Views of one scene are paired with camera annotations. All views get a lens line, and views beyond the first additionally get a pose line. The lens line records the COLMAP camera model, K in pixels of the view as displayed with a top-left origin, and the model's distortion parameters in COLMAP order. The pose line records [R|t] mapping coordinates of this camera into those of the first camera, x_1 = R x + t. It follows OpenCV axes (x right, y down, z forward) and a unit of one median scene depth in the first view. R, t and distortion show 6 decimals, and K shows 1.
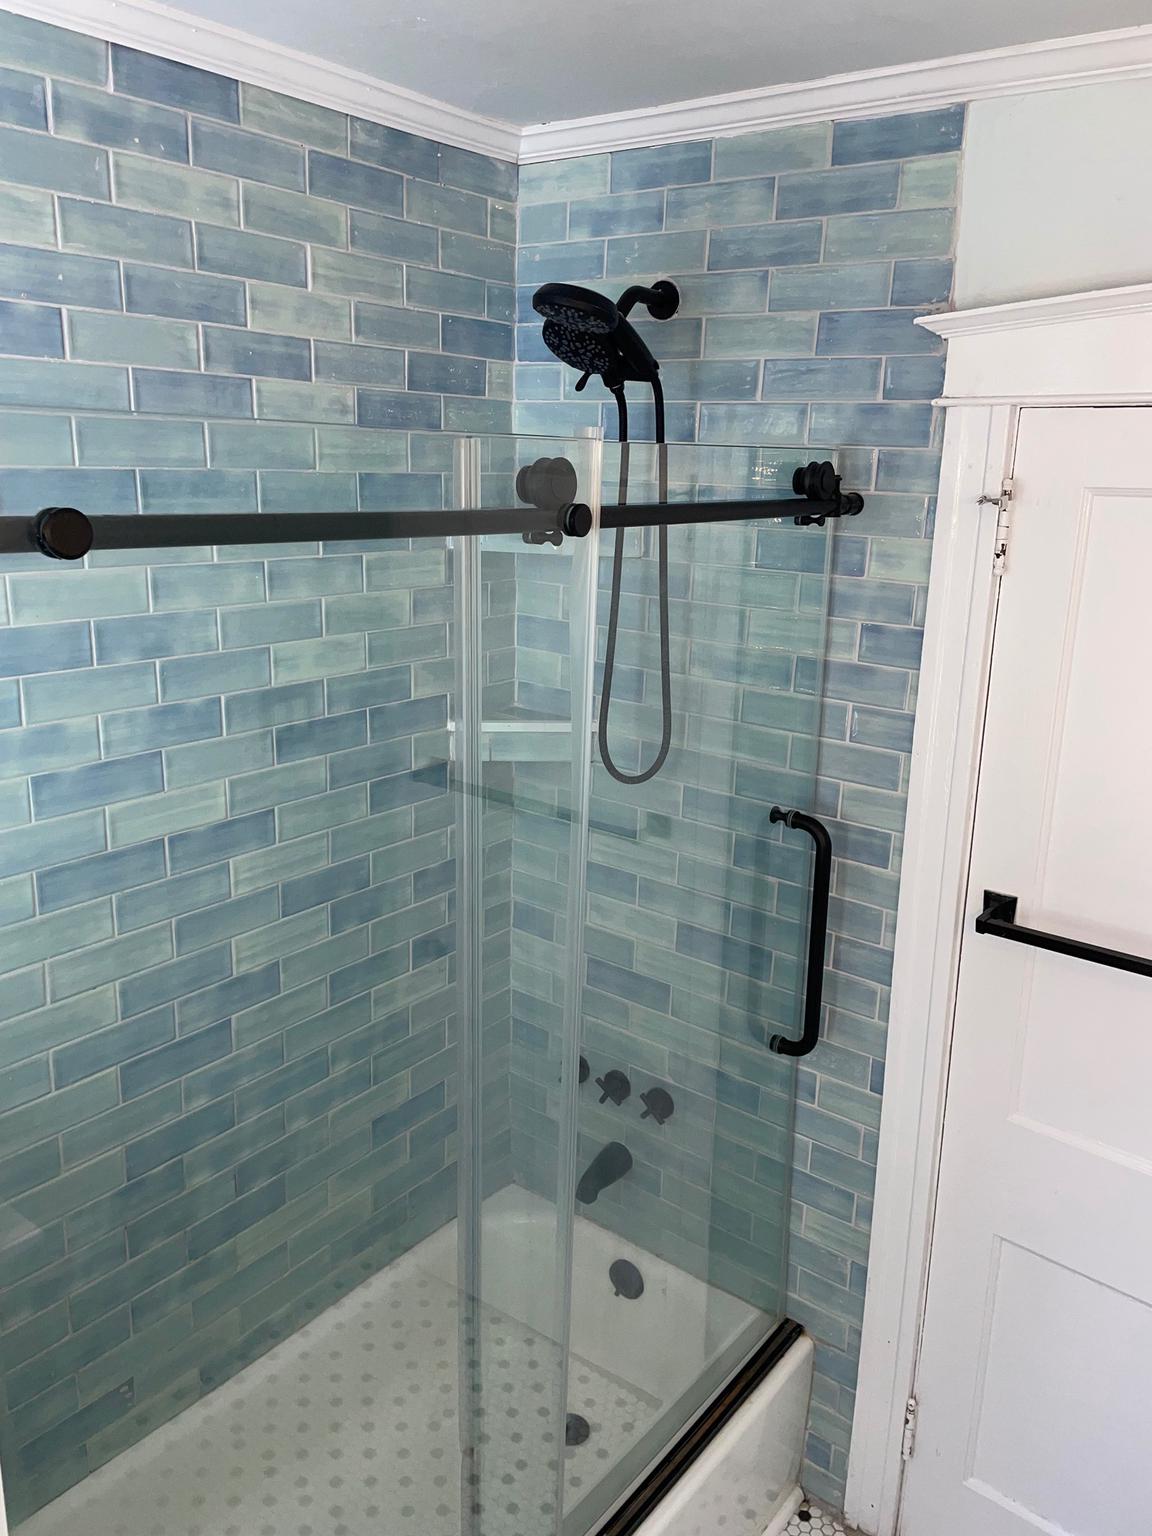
lens RADIAL K [[1170.4, 0, 559.2], [0, 1170.4, 762.4], [0, 0, 1]] dist [0.087530, -0.127891]
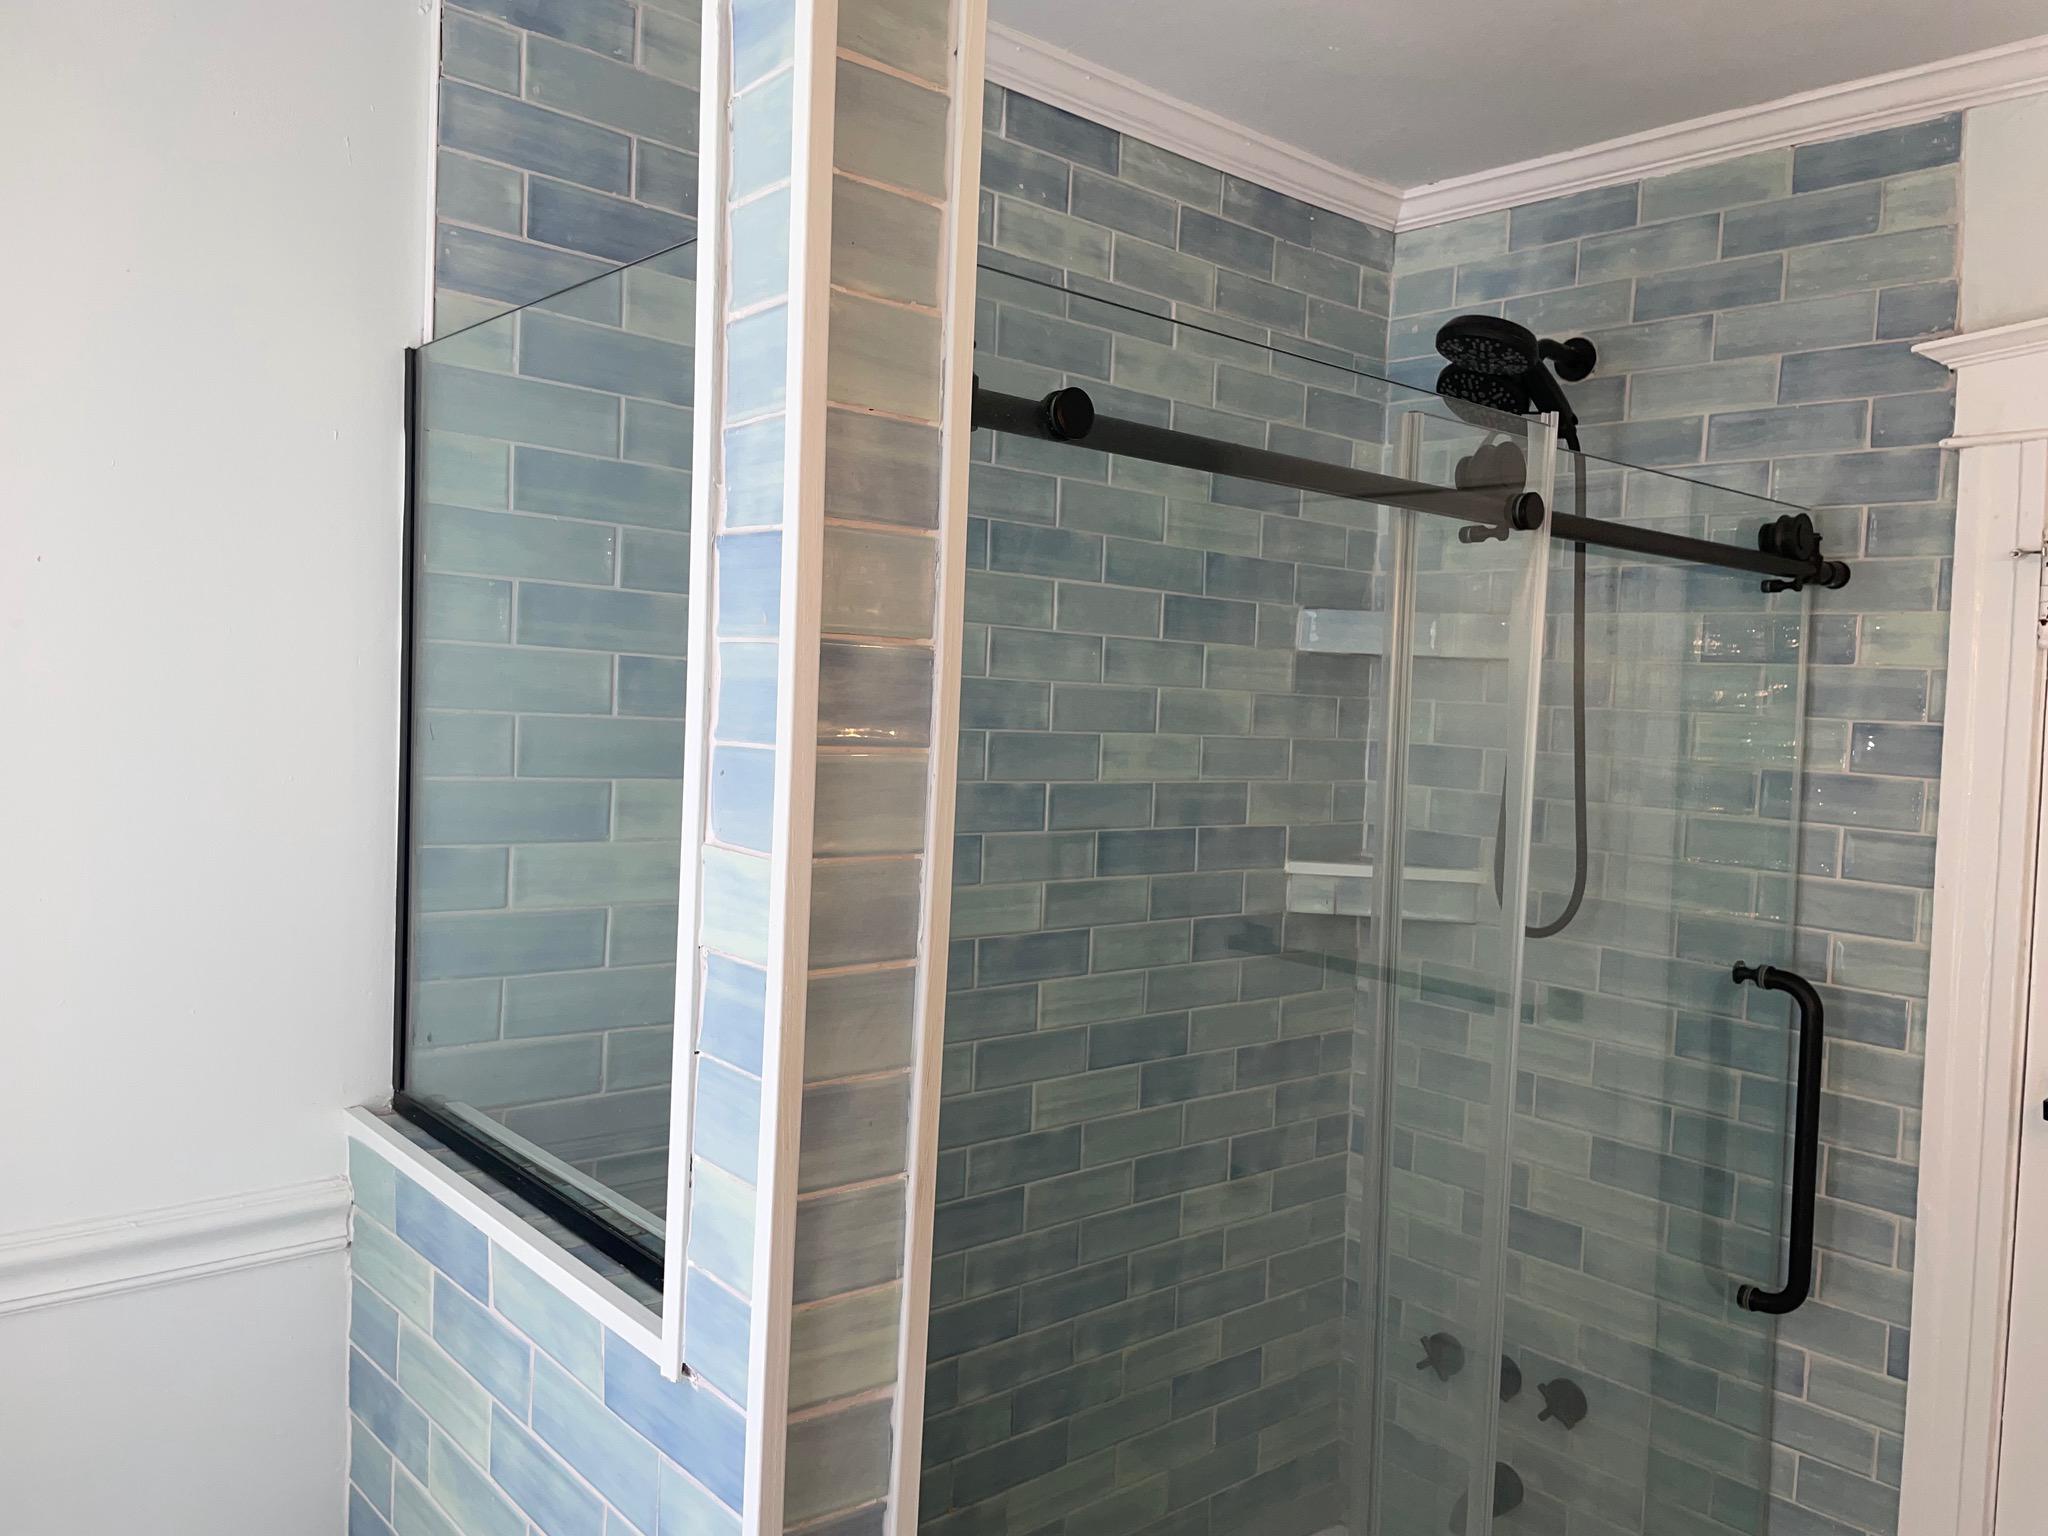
lens RADIAL K [[1560.6, 0, 1024.0], [0, 1560.6, 768.0], [0, 0, 1]] dist [0.087530, -0.127891]
pose [[0.981934, 0.024192, -0.187672, -0.082251], [-0.063988, 0.975818, -0.209010, 0.159567], [0.178078, 0.217243, 0.959736, -0.094705]]
